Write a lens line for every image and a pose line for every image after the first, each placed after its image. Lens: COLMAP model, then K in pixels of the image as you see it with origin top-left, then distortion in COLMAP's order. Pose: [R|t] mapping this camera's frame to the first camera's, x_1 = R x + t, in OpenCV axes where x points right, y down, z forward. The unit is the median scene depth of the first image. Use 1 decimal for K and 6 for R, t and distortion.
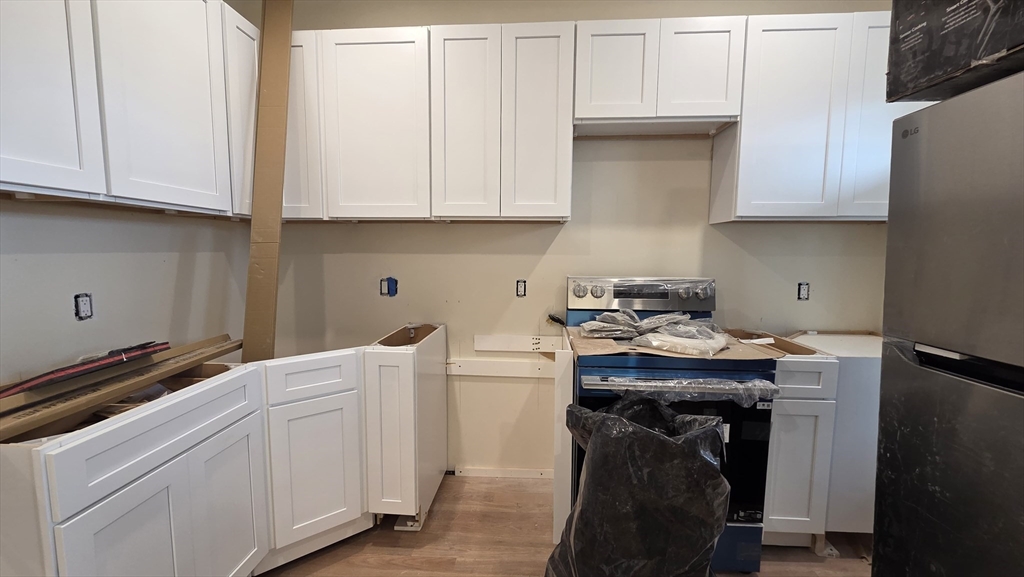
lens RADIAL K [[417.6, 0, 511.0], [0, 417.6, 289.3], [0, 0, 1]] dist [-0.000769, -0.001032]
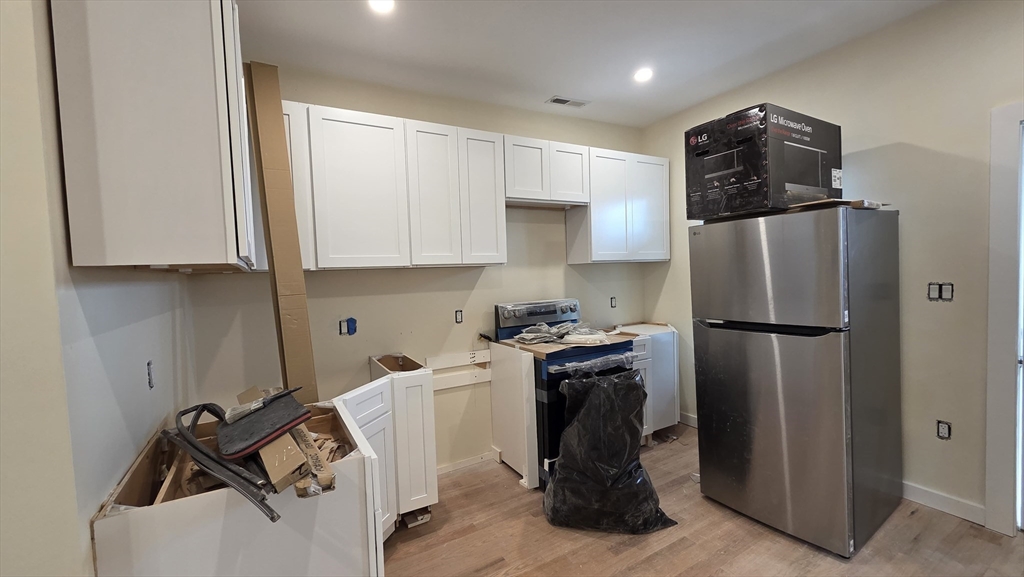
lens RADIAL K [[417.6, 0, 508.3], [0, 417.6, 288.3], [0, 0, 1]] dist [-0.000769, -0.001032]
pose [[0.830145, -0.056269, 0.554701, -0.677542], [0.091755, 0.995117, -0.036372, -0.034314], [-0.549946, 0.081090, 0.831254, -0.204595]]
